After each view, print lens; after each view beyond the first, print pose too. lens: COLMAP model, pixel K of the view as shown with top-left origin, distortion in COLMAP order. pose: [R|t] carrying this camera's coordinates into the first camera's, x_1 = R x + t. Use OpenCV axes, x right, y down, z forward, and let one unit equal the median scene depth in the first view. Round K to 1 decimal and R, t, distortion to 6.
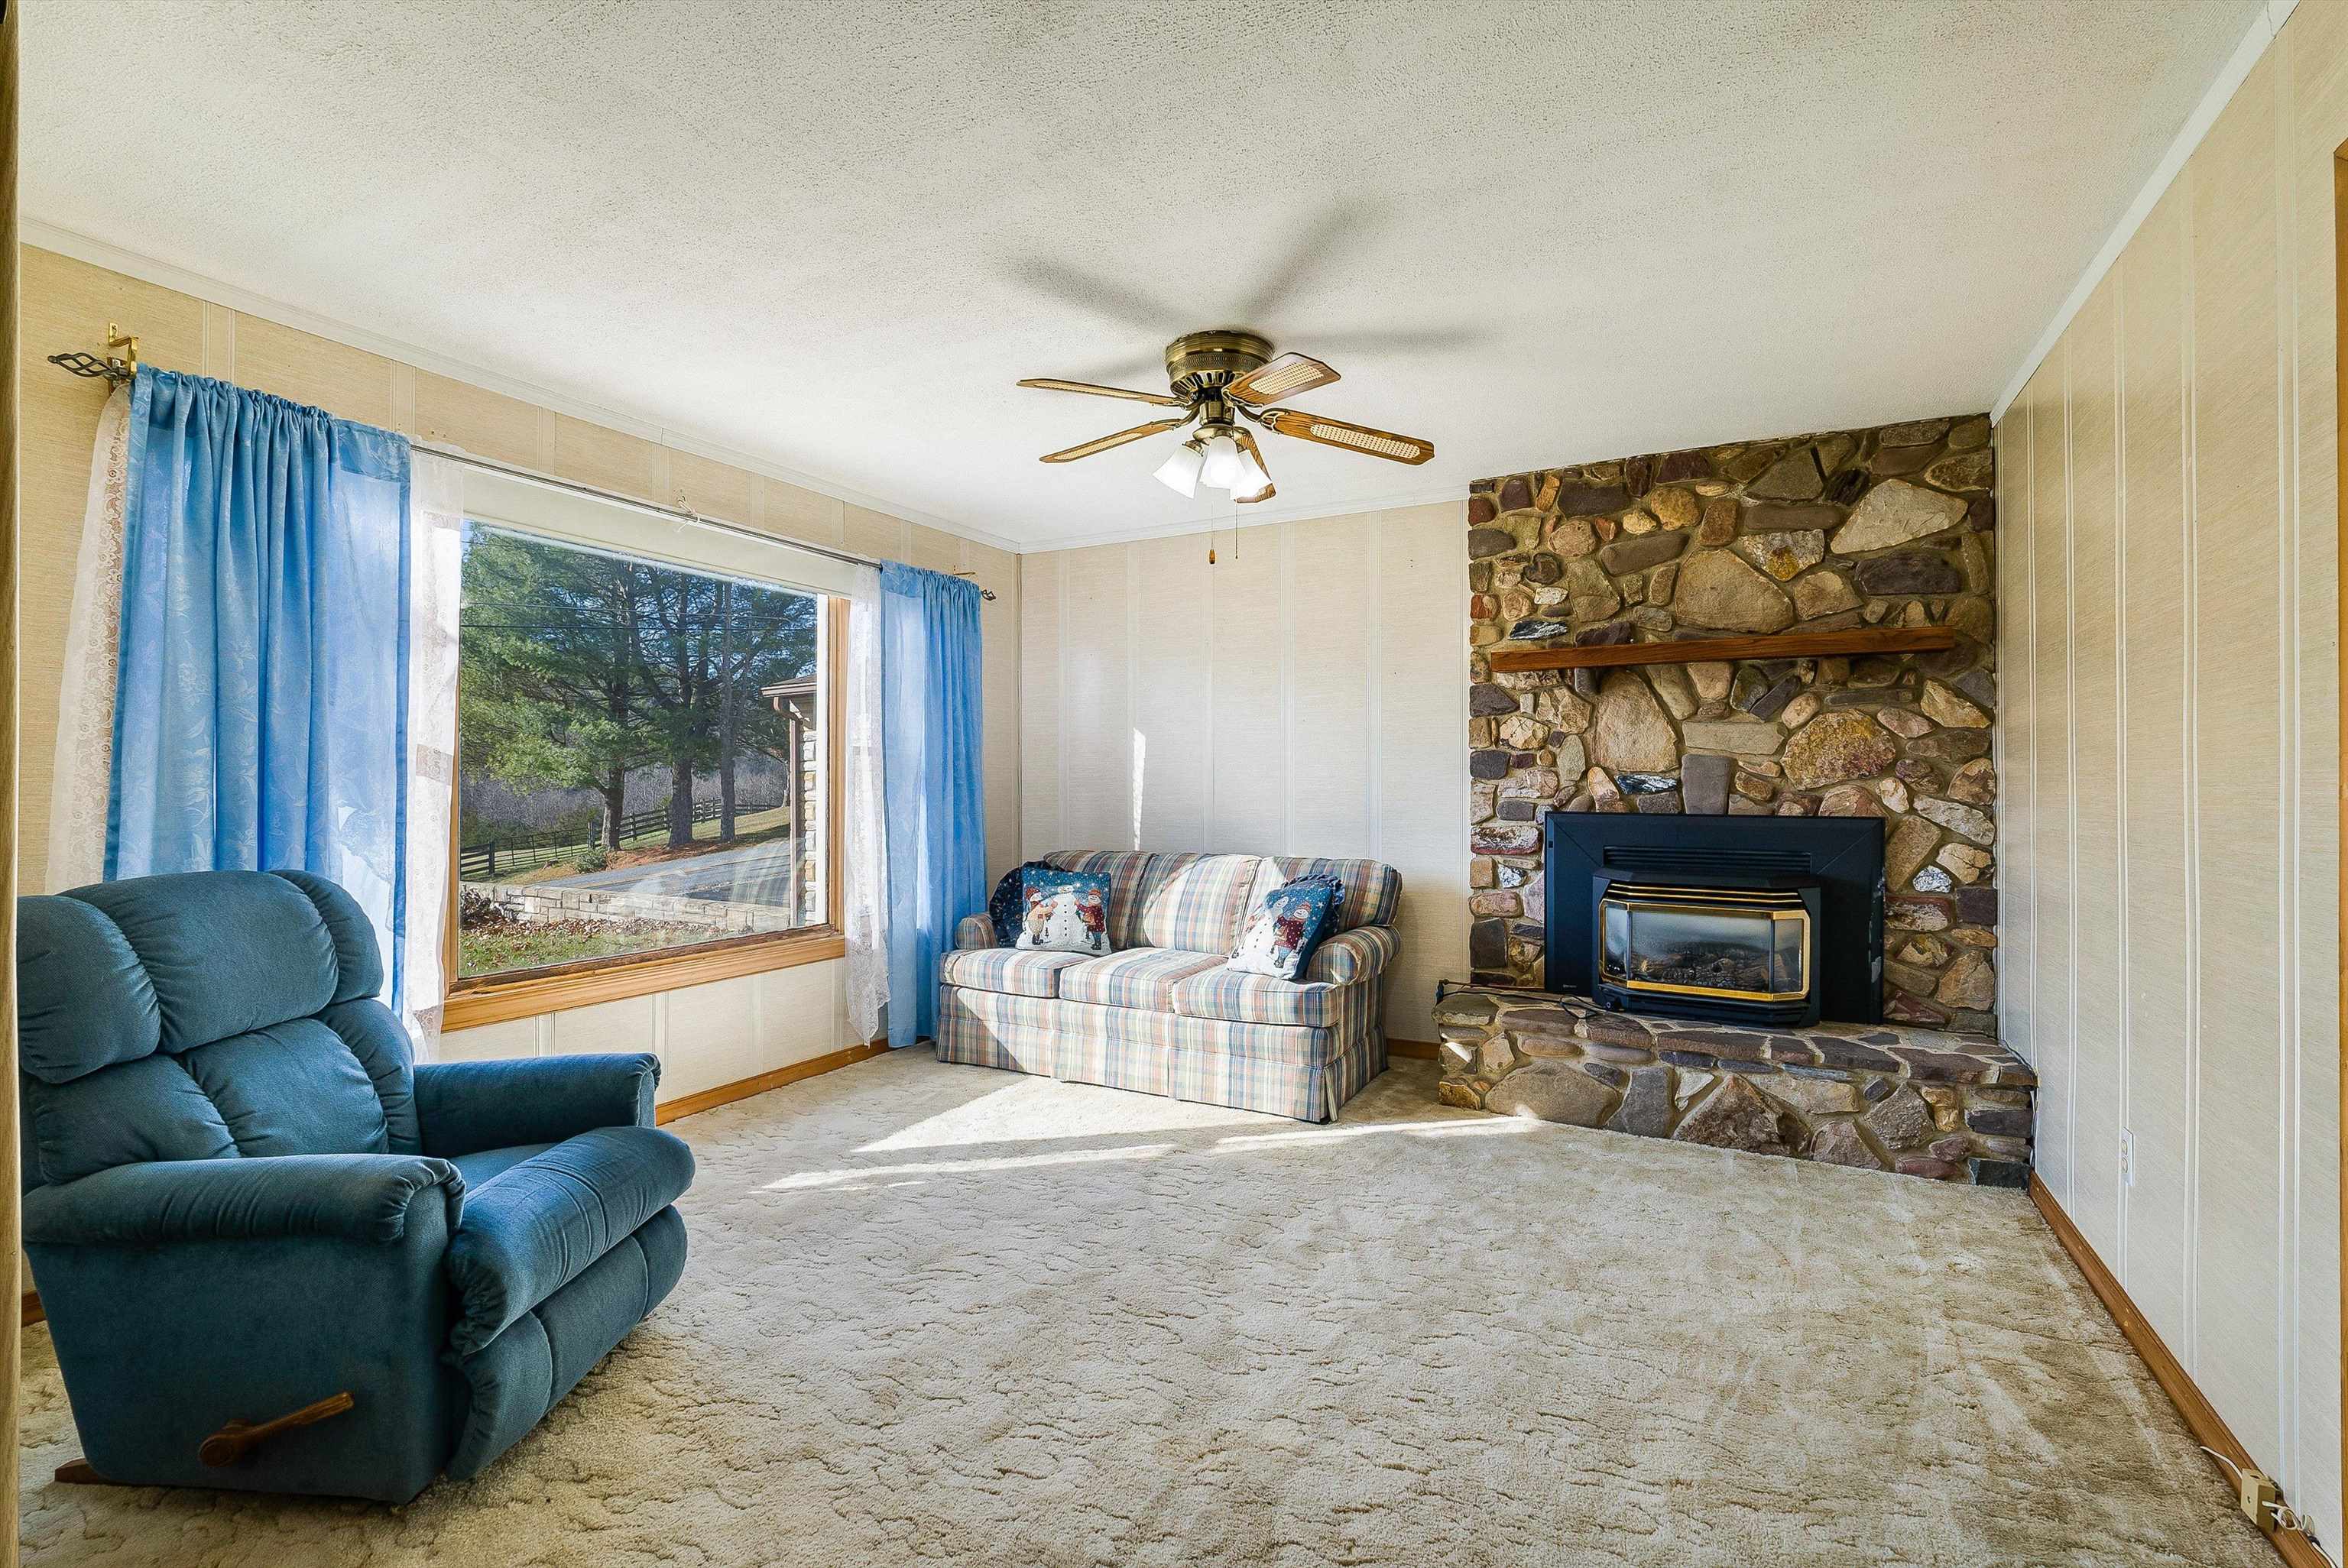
lens RADIAL K [[1068.7, 0, 1172.3], [0, 1068.7, 780.4], [0, 0, 1]] dist [-0.001856, 0.000538]
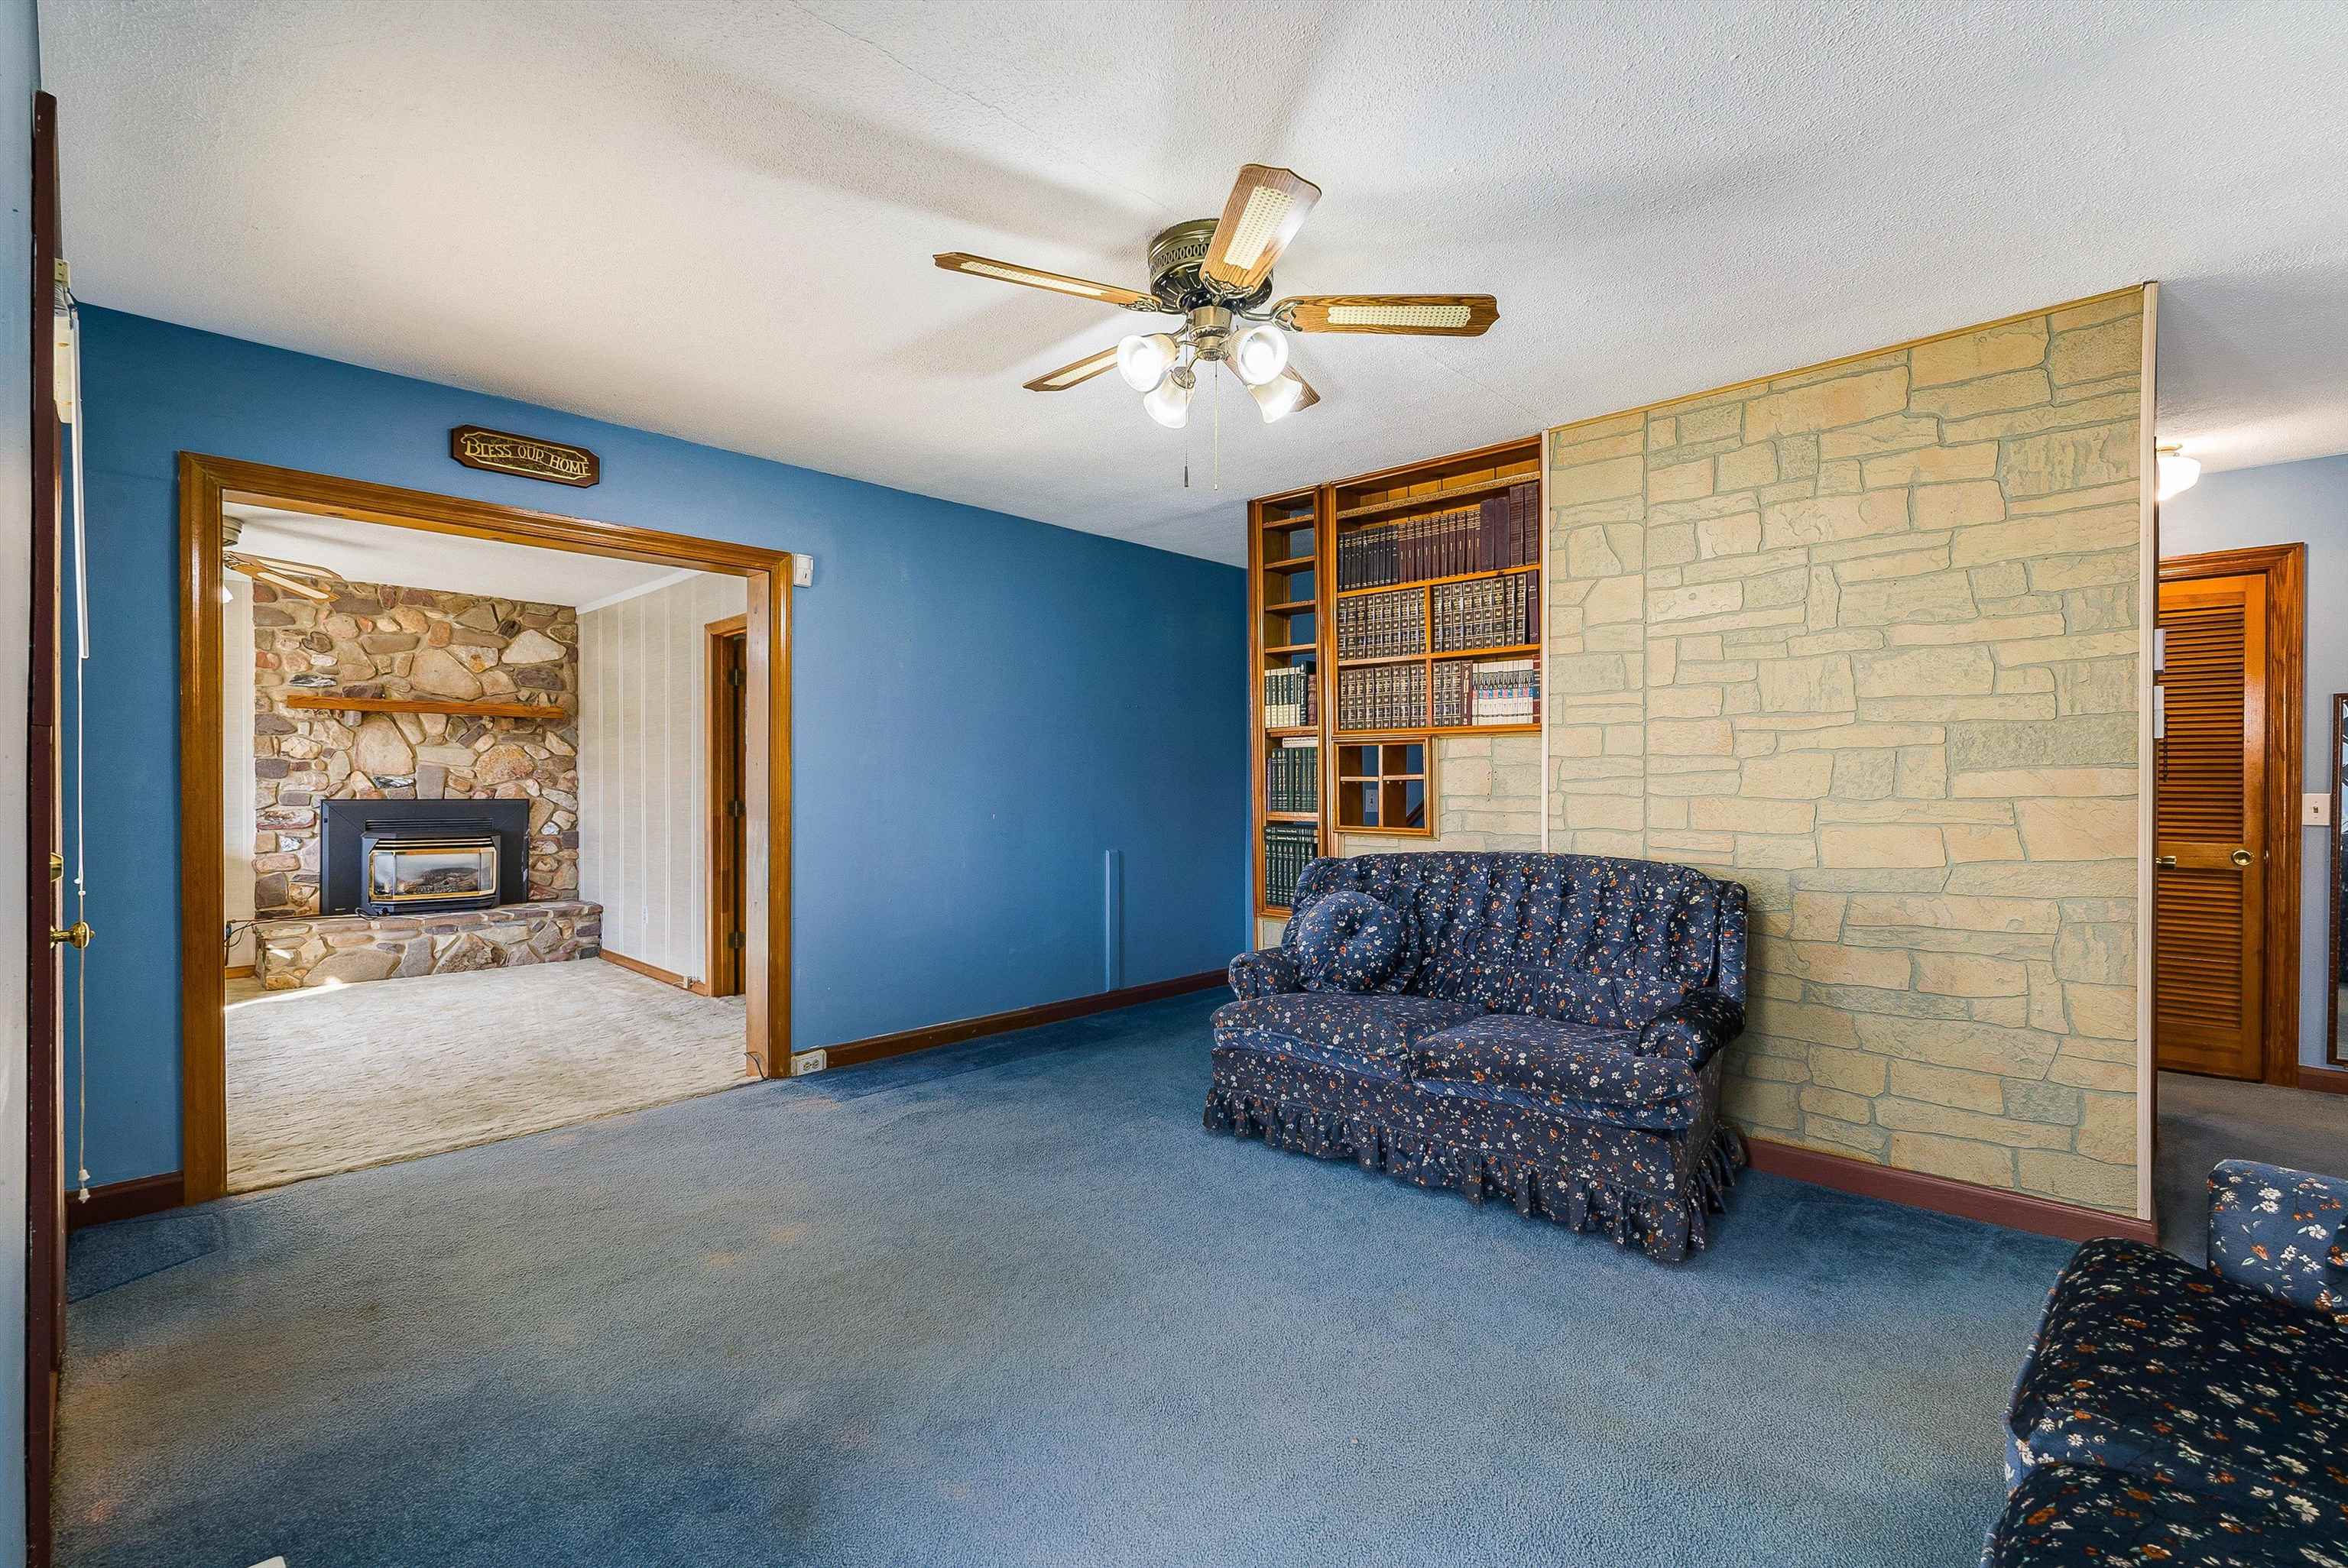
lens RADIAL K [[1068.7, 0, 1164.8], [0, 1068.7, 788.6], [0, 0, 1]] dist [-0.001856, 0.000538]
pose [[0.299749, -0.005339, 0.954003, -0.839794], [-0.006956, 0.999946, 0.007782, -0.008201], [-0.953993, -0.008969, 0.299696, -0.698137]]
